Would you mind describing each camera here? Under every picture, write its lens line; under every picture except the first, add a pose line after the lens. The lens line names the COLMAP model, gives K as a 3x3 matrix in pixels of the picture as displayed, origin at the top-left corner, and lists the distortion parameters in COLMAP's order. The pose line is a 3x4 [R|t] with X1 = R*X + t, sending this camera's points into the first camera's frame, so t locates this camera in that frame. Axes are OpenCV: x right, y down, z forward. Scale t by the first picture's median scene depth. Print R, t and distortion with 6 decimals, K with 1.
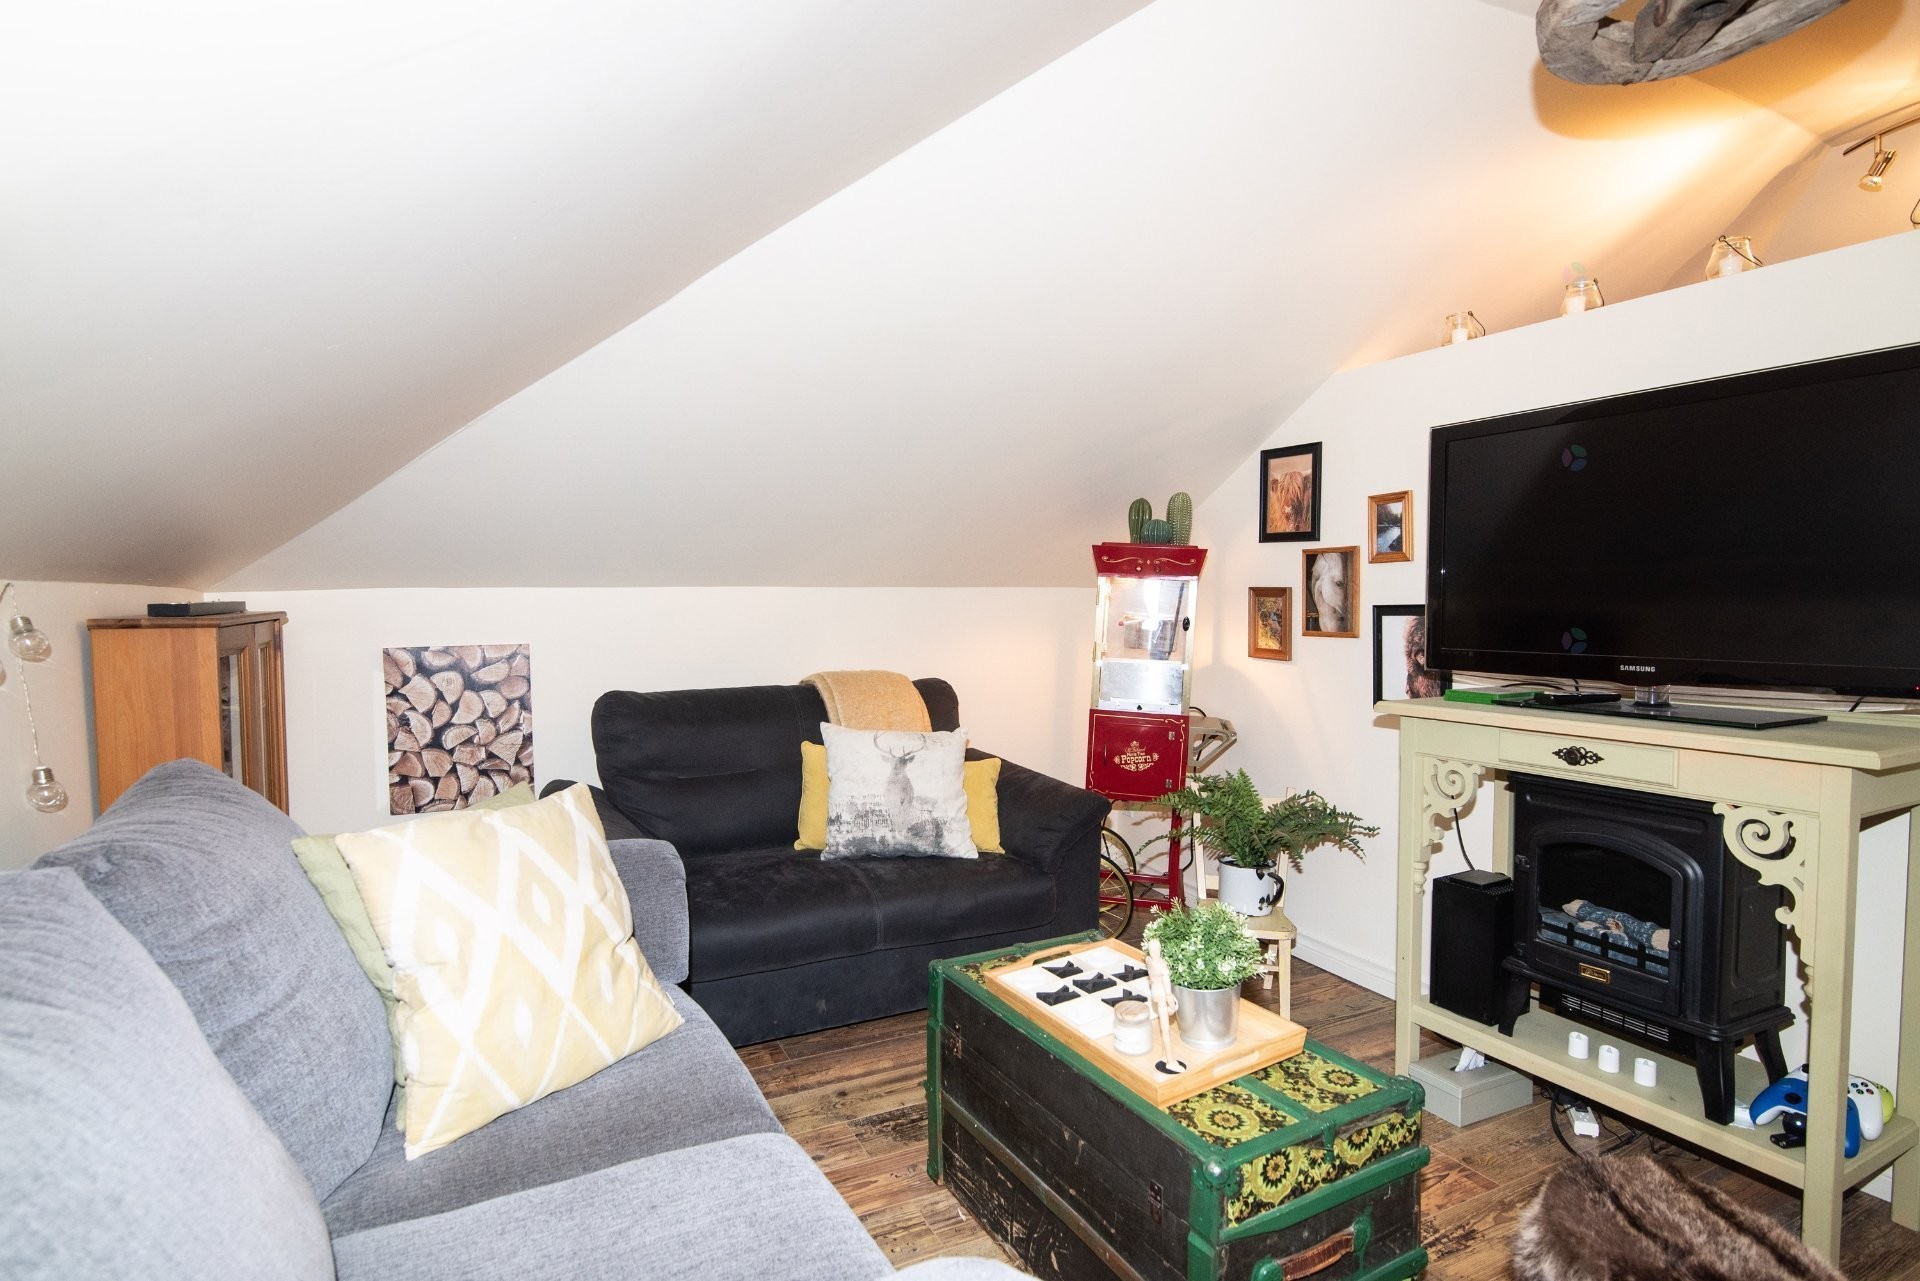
lens RADIAL K [[969.6, 0, 960.0], [0, 969.6, 640.5], [0, 0, 1]] dist [-0.027091, 0.001448]
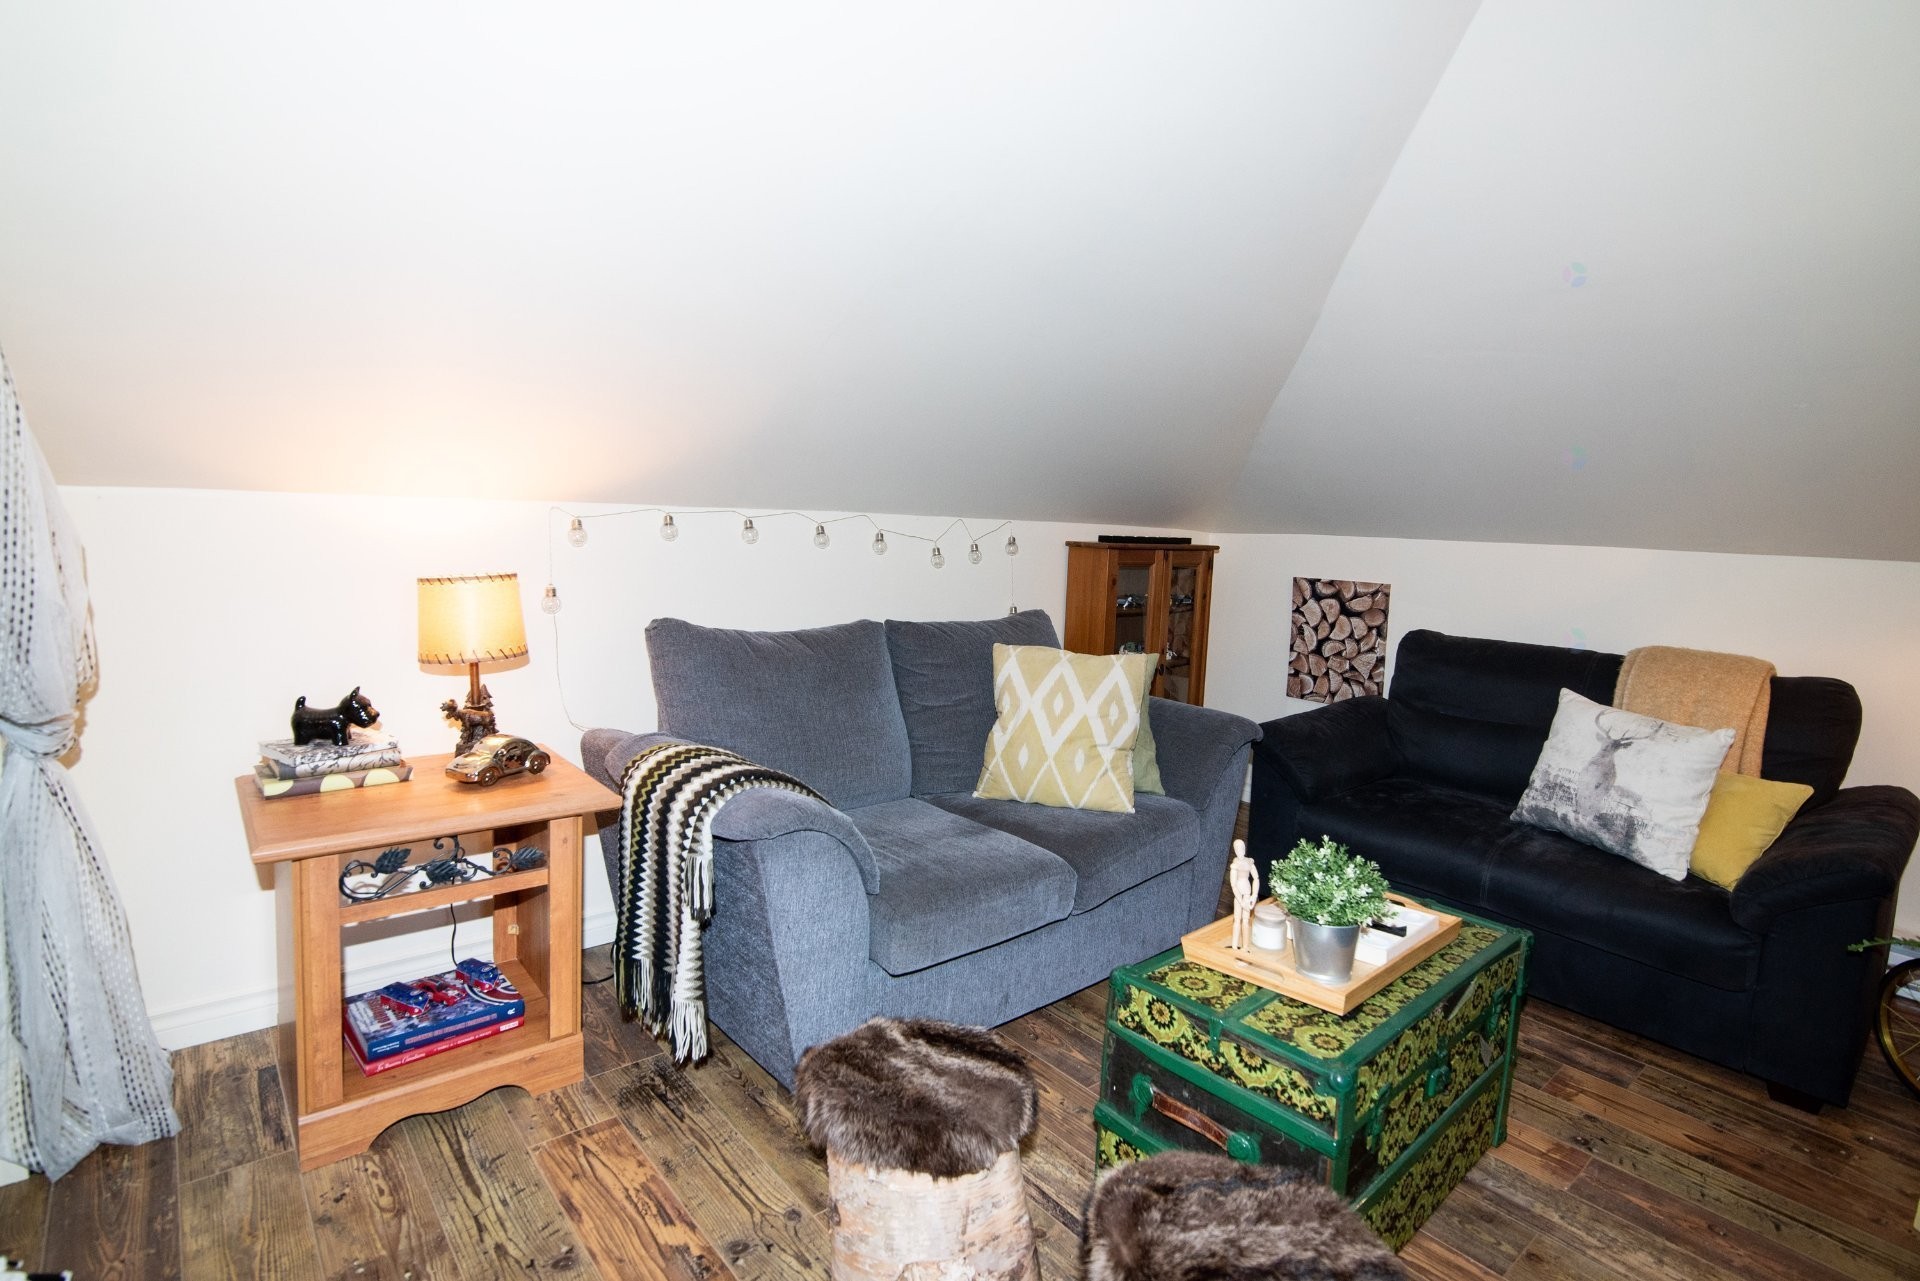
lens RADIAL K [[969.6, 0, 960.0], [0, 969.6, 640.5], [0, 0, 1]] dist [-0.027091, 0.001448]
pose [[0.228039, 0.133252, -0.964491, 0.647567], [-0.086589, 0.989441, 0.116227, -0.021364], [0.969794, 0.057010, 0.237169, 0.196931]]
